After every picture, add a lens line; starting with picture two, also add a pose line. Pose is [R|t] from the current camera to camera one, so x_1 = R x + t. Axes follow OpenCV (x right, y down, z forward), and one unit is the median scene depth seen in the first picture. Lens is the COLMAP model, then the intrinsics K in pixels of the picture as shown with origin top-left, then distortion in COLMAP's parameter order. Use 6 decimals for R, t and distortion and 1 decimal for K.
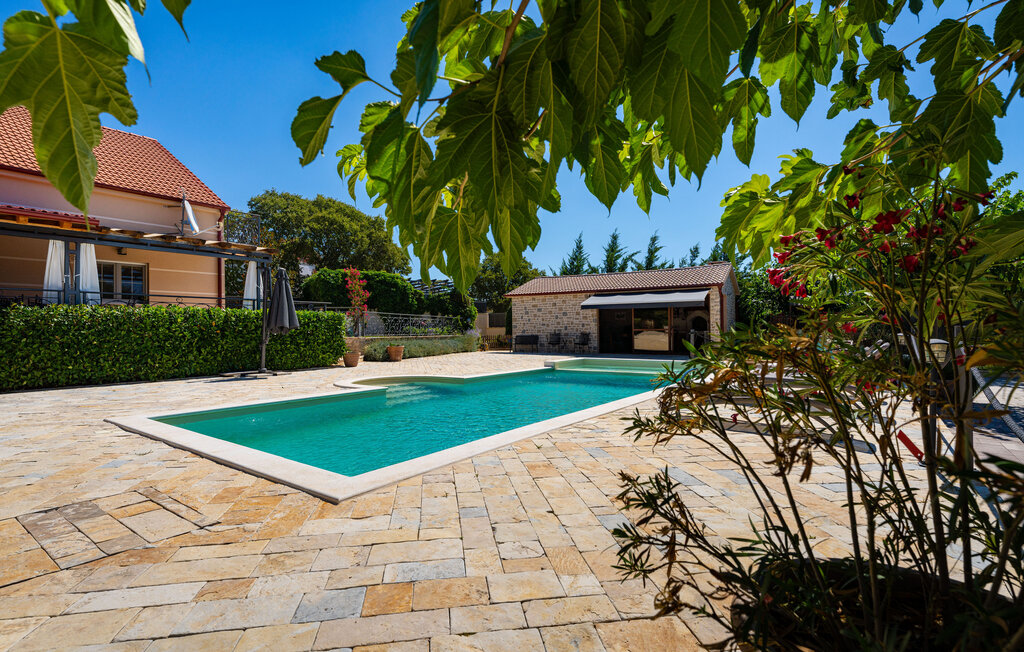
lens RADIAL K [[489.8, 0, 517.9], [0, 489.8, 328.0], [0, 0, 1]] dist [0.002912, 0.000131]
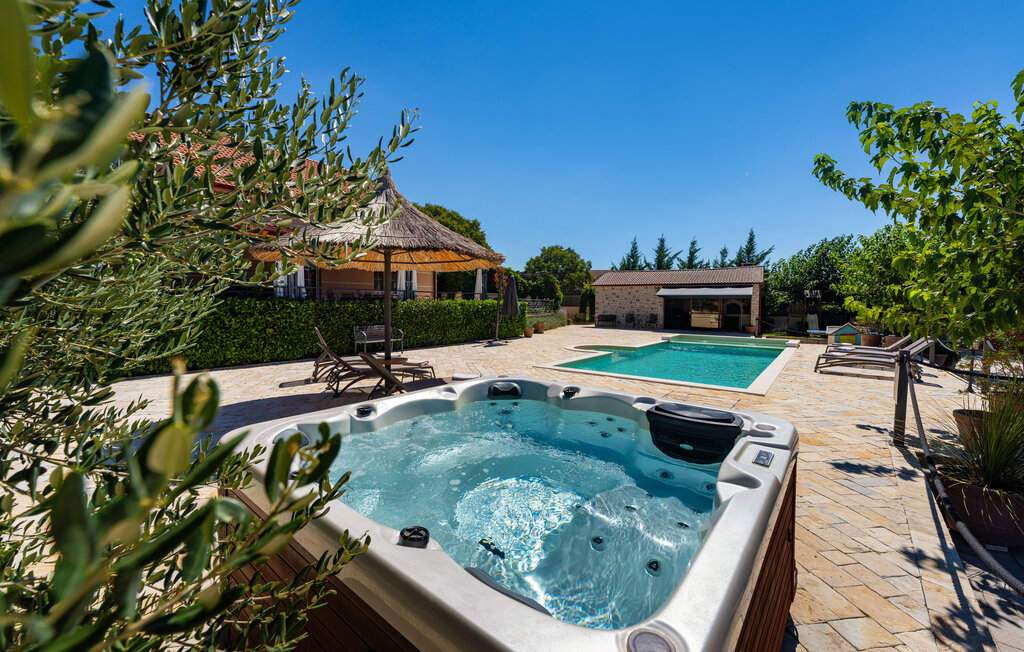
lens RADIAL K [[416.8, 0, 512.5], [0, 416.8, 321.8], [0, 0, 1]] dist [0.005933, -0.000472]
pose [[0.999784, 0.017726, -0.010891, -0.226929], [-0.017135, 0.998496, 0.052076, -0.021392], [0.011798, -0.051878, 0.998584, -0.170819]]
